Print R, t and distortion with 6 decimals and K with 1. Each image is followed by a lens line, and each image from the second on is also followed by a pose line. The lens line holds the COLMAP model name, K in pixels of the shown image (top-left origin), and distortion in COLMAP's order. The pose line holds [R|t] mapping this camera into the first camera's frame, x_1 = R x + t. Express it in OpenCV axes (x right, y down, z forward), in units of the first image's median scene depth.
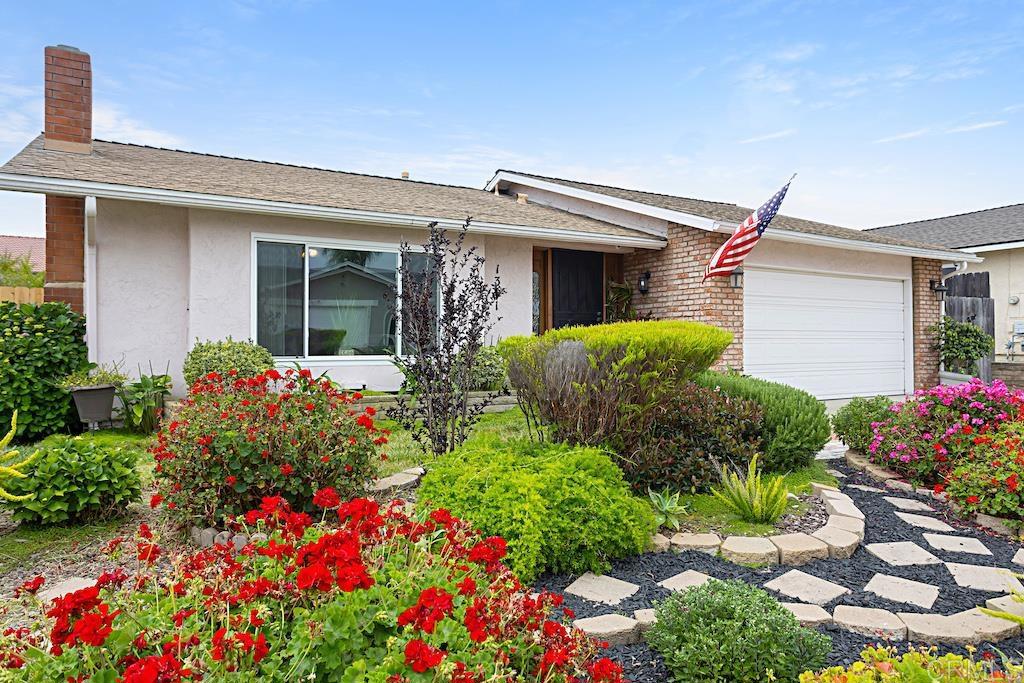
lens RADIAL K [[711.6, 0, 512.2], [0, 711.6, 342.9], [0, 0, 1]] dist [0.000370, 0.000011]
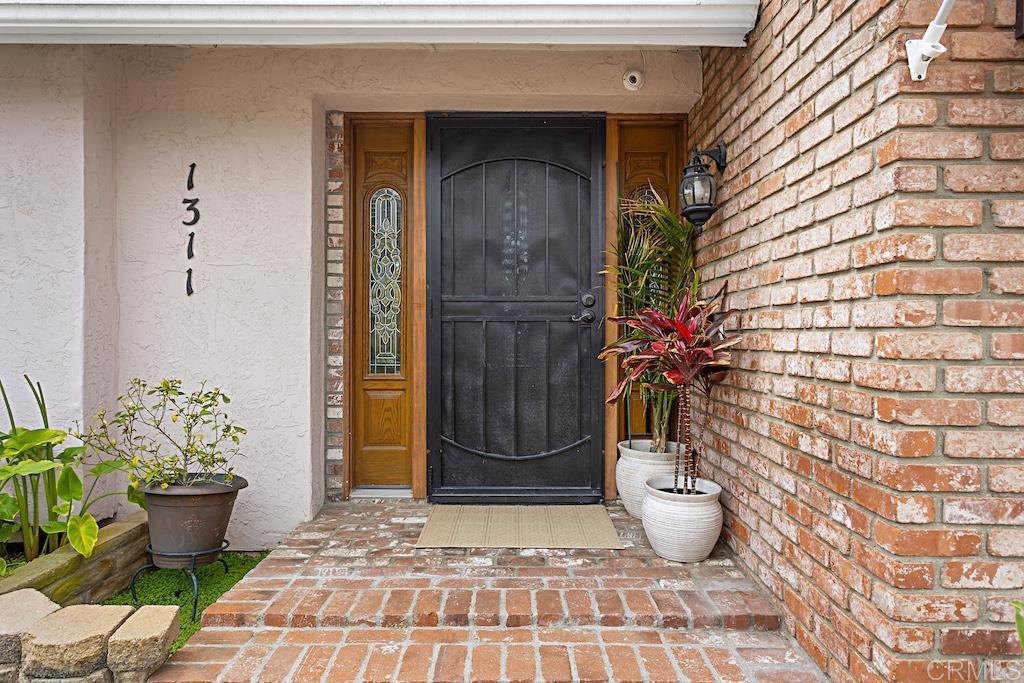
lens RADIAL K [[649.2, 0, 512.8], [0, 649.2, 338.4], [0, 0, 1]] dist [0.000366, 0.000027]
pose [[0.857645, 0.009337, -0.514157, 0.278082], [-0.004065, 0.999927, 0.011378, -0.029629], [0.514226, -0.007669, 0.857620, 0.811998]]
